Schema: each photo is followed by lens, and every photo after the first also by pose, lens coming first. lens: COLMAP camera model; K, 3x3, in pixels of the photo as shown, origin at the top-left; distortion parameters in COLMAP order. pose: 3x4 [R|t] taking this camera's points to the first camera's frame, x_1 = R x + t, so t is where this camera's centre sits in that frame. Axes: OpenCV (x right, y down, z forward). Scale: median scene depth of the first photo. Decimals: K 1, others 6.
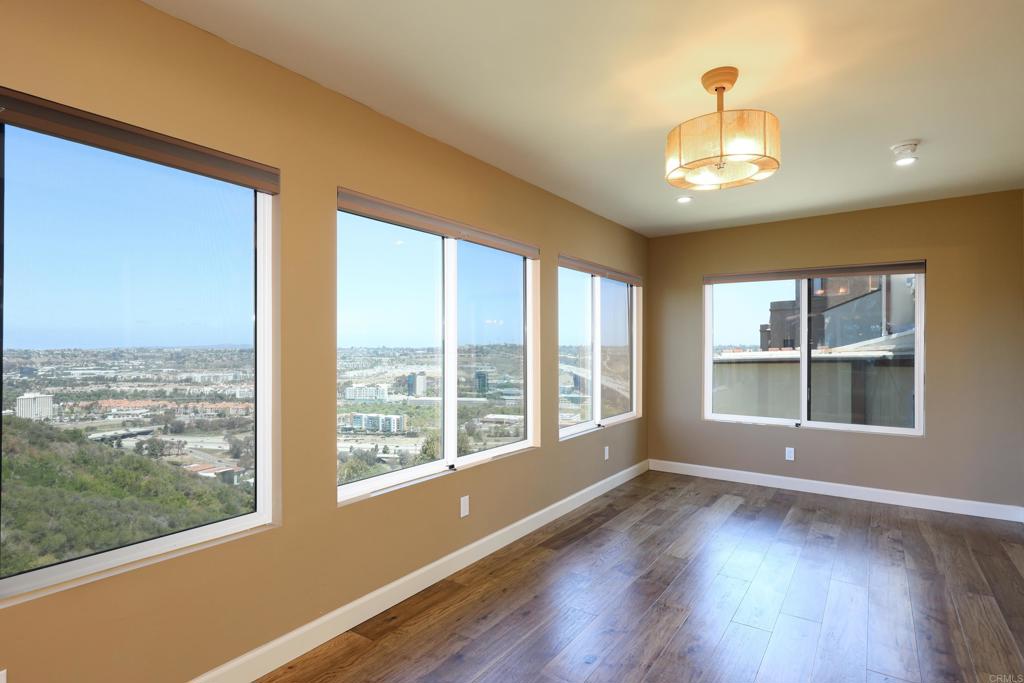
lens RADIAL K [[526.1, 0, 511.6], [0, 526.1, 309.9], [0, 0, 1]] dist [0.000675, 0.000113]
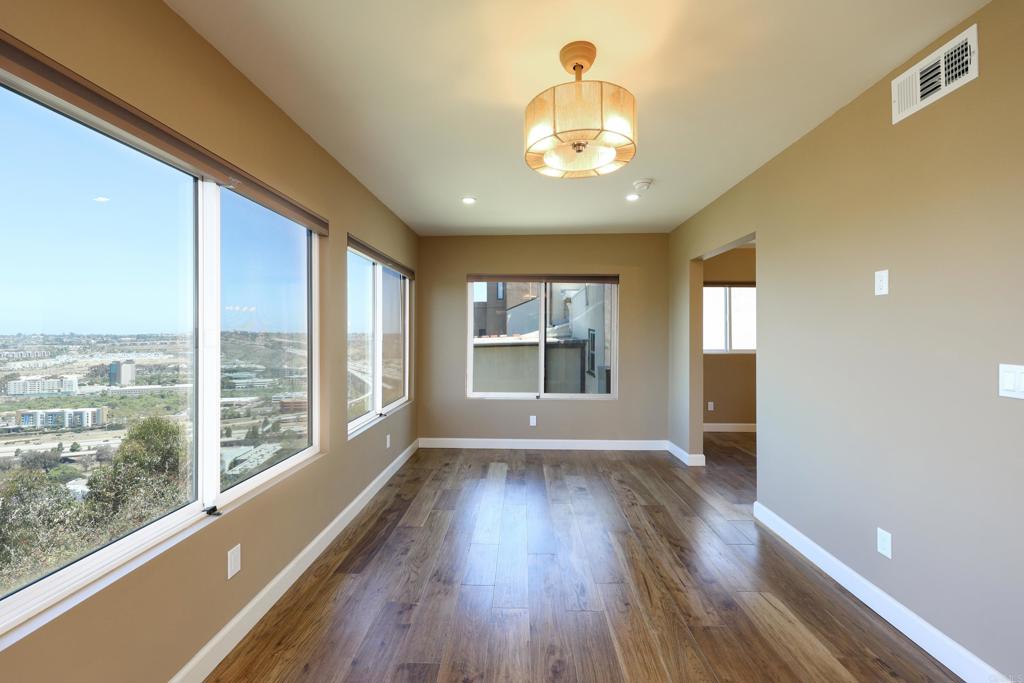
lens RADIAL K [[410.8, 0, 515.3], [0, 410.8, 326.0], [0, 0, 1]] dist [-0.000220, -0.000159]
pose [[0.833089, 0.012282, 0.553003, -0.052649], [-0.040221, 0.998452, 0.038418, 0.011262], [-0.551675, -0.054248, 0.832293, 0.216551]]
